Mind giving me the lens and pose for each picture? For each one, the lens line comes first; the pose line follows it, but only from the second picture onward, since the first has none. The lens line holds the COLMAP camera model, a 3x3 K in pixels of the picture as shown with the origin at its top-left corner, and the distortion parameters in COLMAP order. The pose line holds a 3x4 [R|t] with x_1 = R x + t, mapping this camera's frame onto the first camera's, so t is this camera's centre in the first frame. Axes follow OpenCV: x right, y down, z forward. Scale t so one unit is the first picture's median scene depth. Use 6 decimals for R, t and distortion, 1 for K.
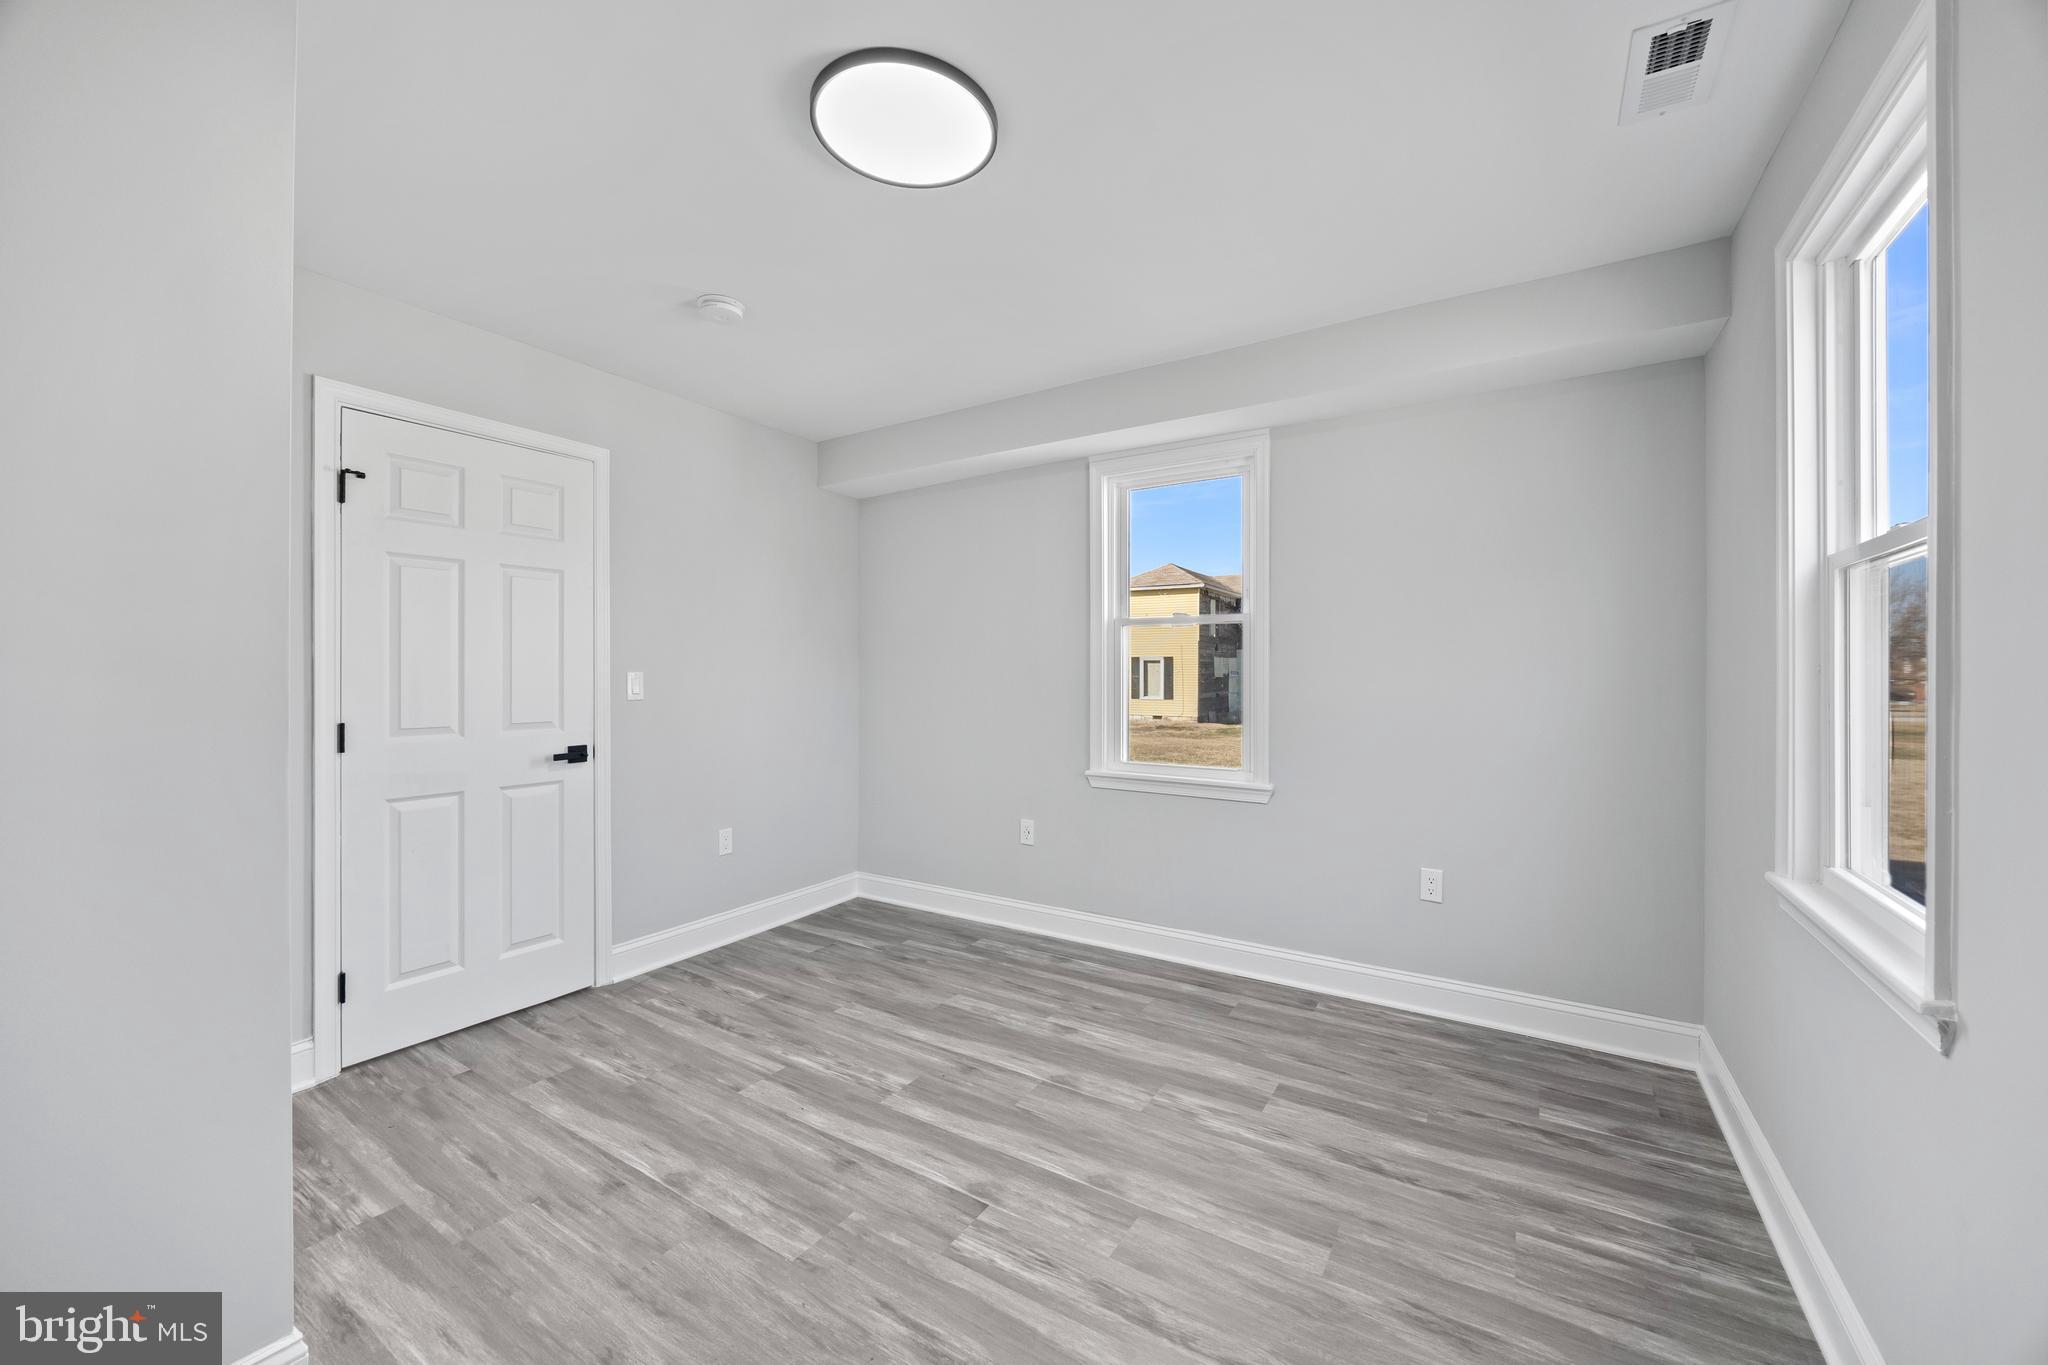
lens RADIAL K [[818.7, 0, 1034.8], [0, 818.7, 678.0], [0, 0, 1]] dist [0.002624, 0.000103]
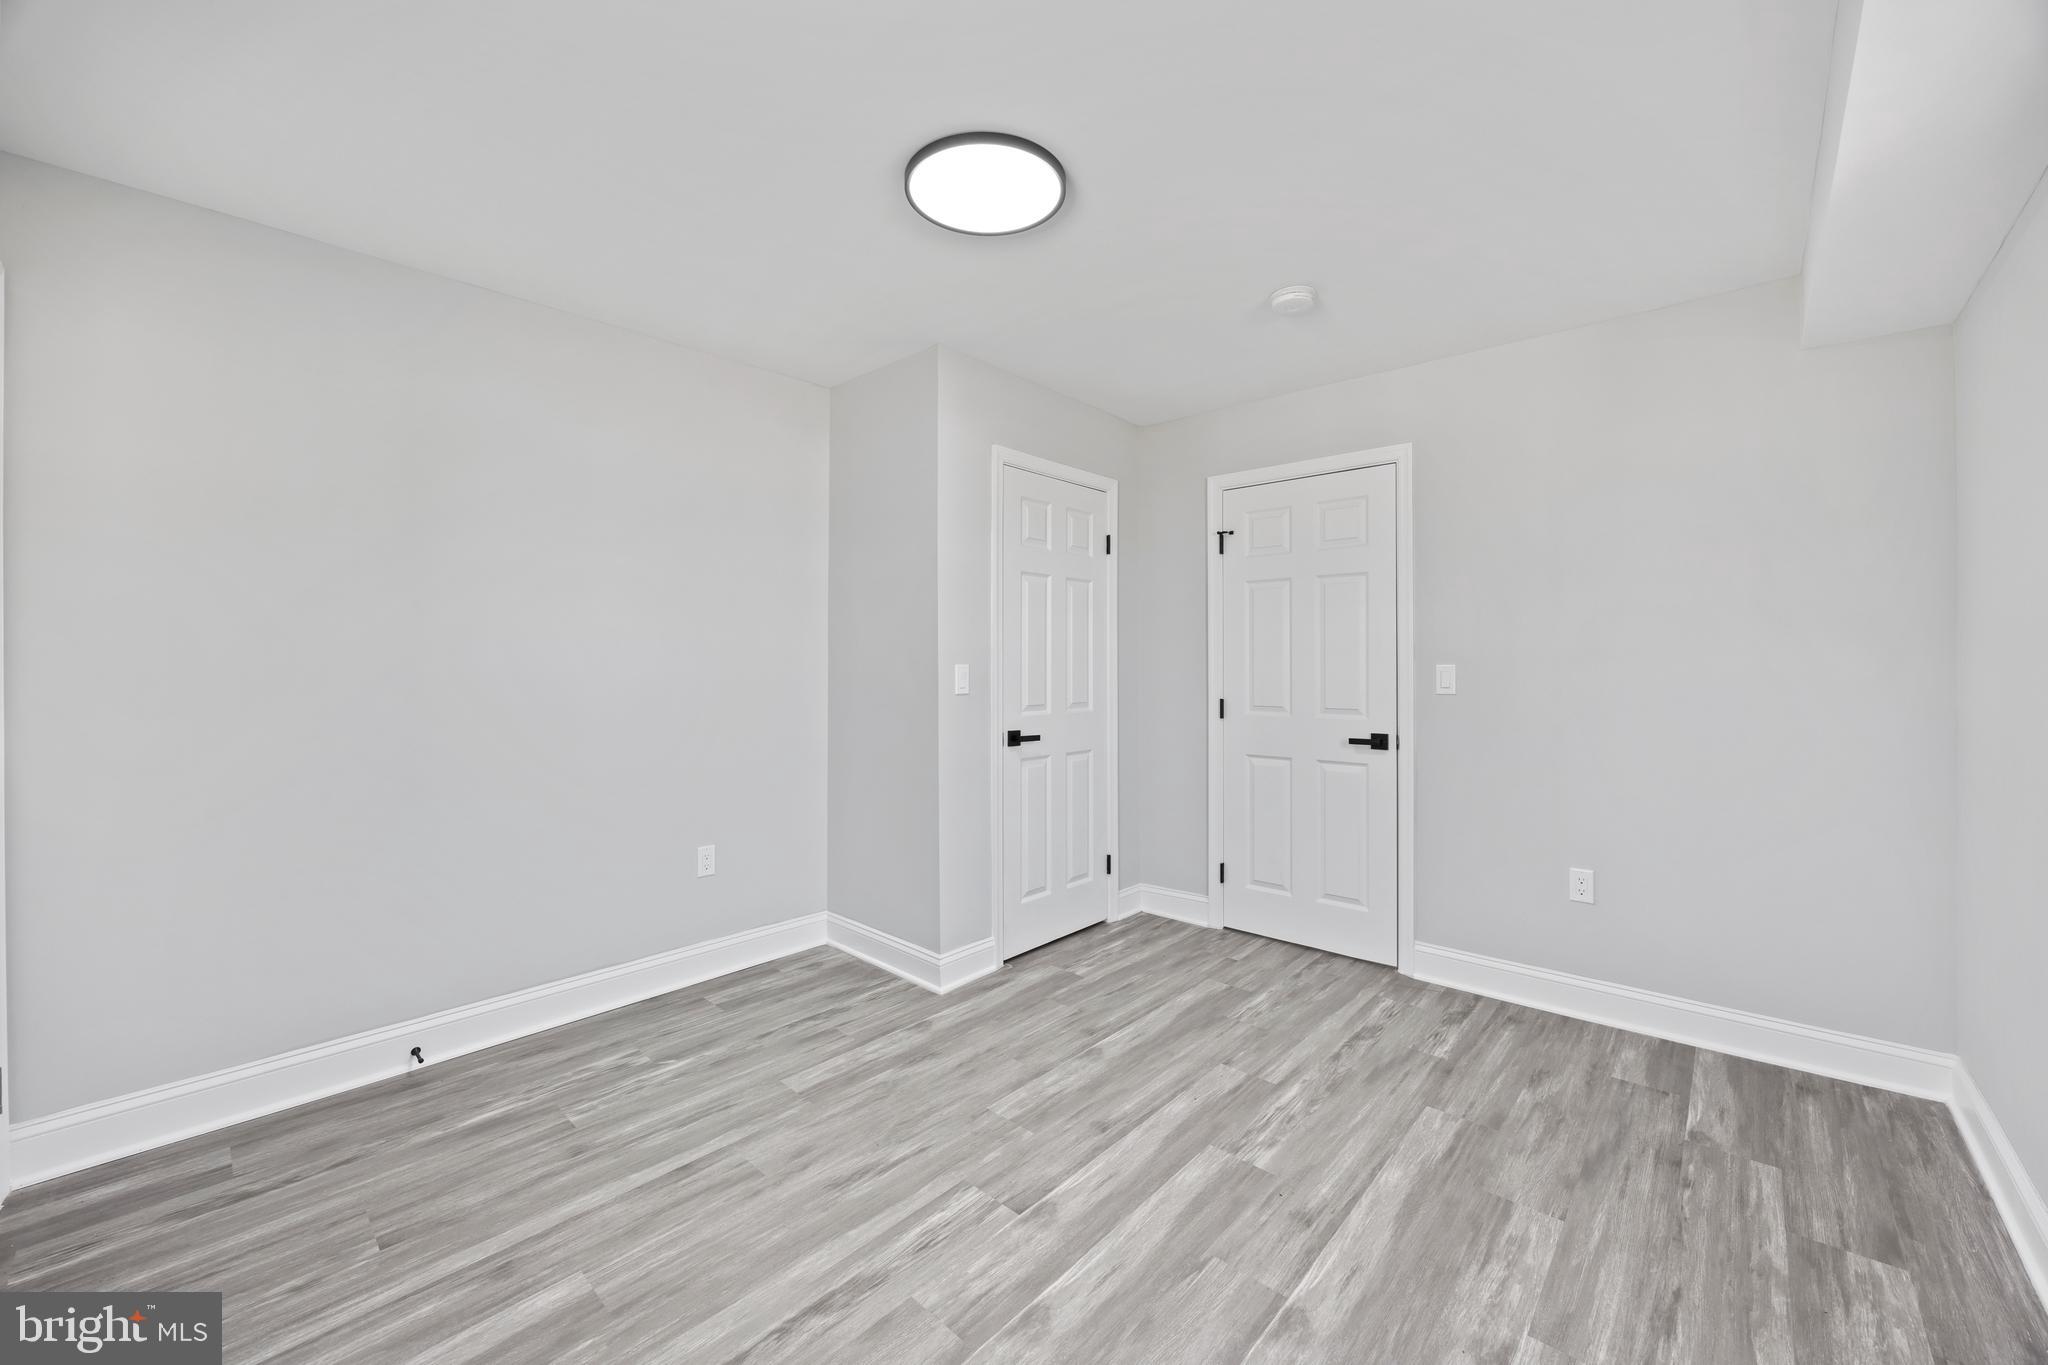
lens RADIAL K [[818.7, 0, 1034.8], [0, 818.7, 678.0], [0, 0, 1]] dist [0.002624, 0.000103]
pose [[-0.218912, 0.011550, -0.975676, 0.708589], [-0.002548, 0.999920, 0.012408, -0.001821], [0.975741, 0.005202, -0.218865, 0.991290]]
